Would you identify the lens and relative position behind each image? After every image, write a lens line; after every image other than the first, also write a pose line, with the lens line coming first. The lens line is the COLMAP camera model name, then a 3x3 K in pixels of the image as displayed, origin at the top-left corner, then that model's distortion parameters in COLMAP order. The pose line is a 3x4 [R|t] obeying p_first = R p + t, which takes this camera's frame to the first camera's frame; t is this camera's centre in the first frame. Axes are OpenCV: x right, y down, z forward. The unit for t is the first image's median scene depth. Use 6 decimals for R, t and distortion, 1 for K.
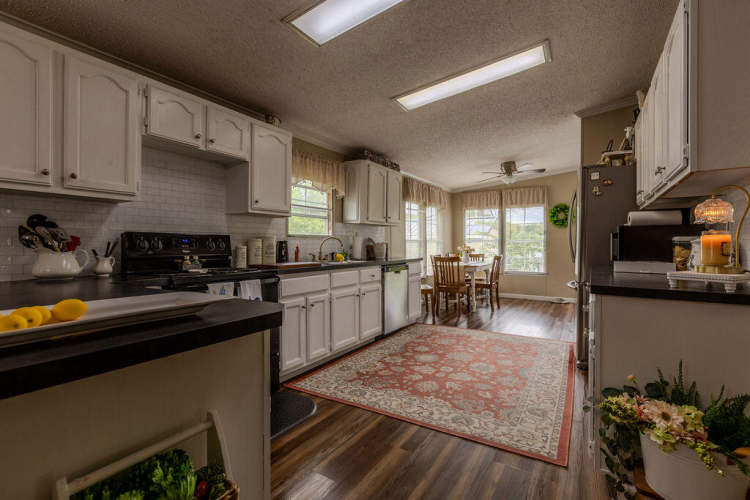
lens RADIAL K [[344.9, 0, 368.4], [0, 344.9, 241.9], [0, 0, 1]] dist [0.003092, -0.001373]
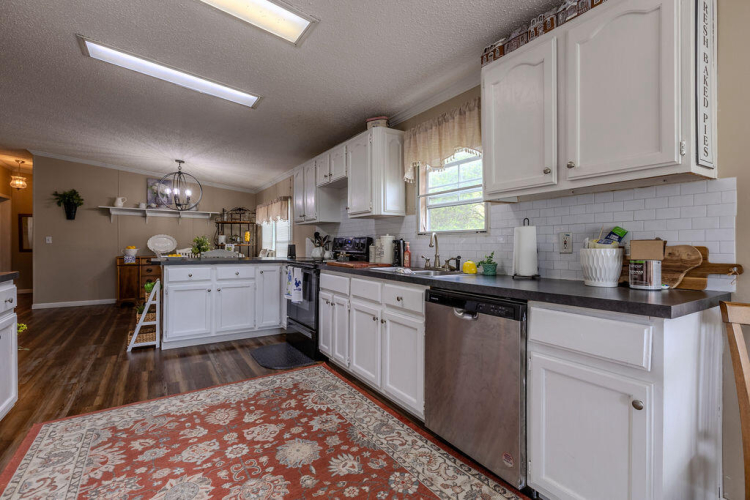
lens RADIAL K [[344.9, 0, 384.5], [0, 344.9, 245.4], [0, 0, 1]] dist [0.003092, -0.001373]
pose [[-0.394781, 0.002574, -0.918772, 0.741226], [0.006077, 0.999982, 0.000190, 0.012519], [0.918755, -0.005508, -0.394789, 1.614723]]
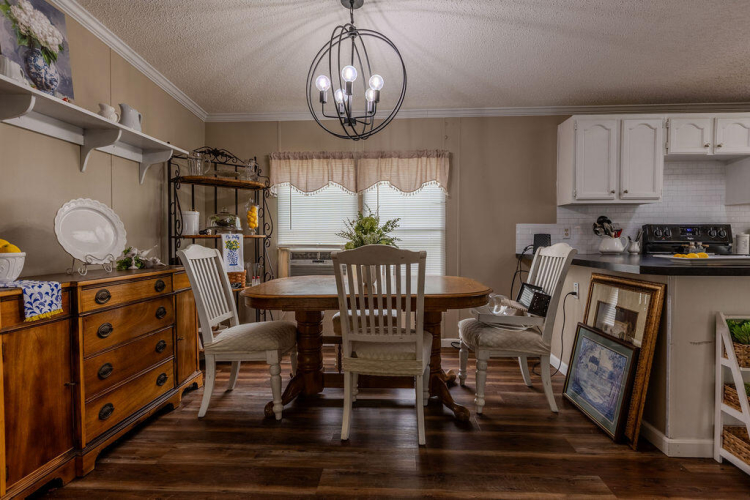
lens RADIAL K [[382.7, 0, 377.0], [0, 382.7, 249.0], [0, 0, 1]] dist [-0.001919, 0.000173]
pose [[0.510995, 0.023568, -0.859261, 0.078554], [0.011345, 0.999352, 0.034157, 0.005343], [0.859509, -0.027202, 0.510396, -0.637138]]
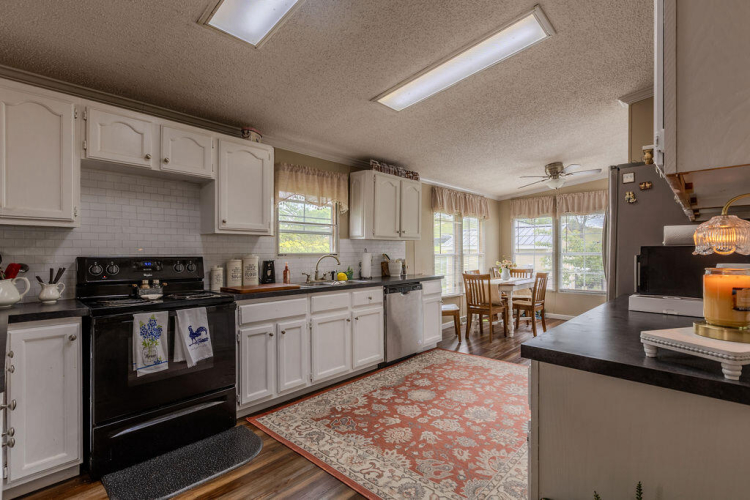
lens RADIAL K [[344.9, 0, 375.0], [0, 344.9, 252.1], [0, 0, 1]] dist [0.003092, -0.001373]
pose [[0.981894, -0.005852, -0.189341, 0.266480], [0.006622, 0.999972, 0.003432, -0.033876], [0.189316, -0.004624, 0.981905, 0.149959]]
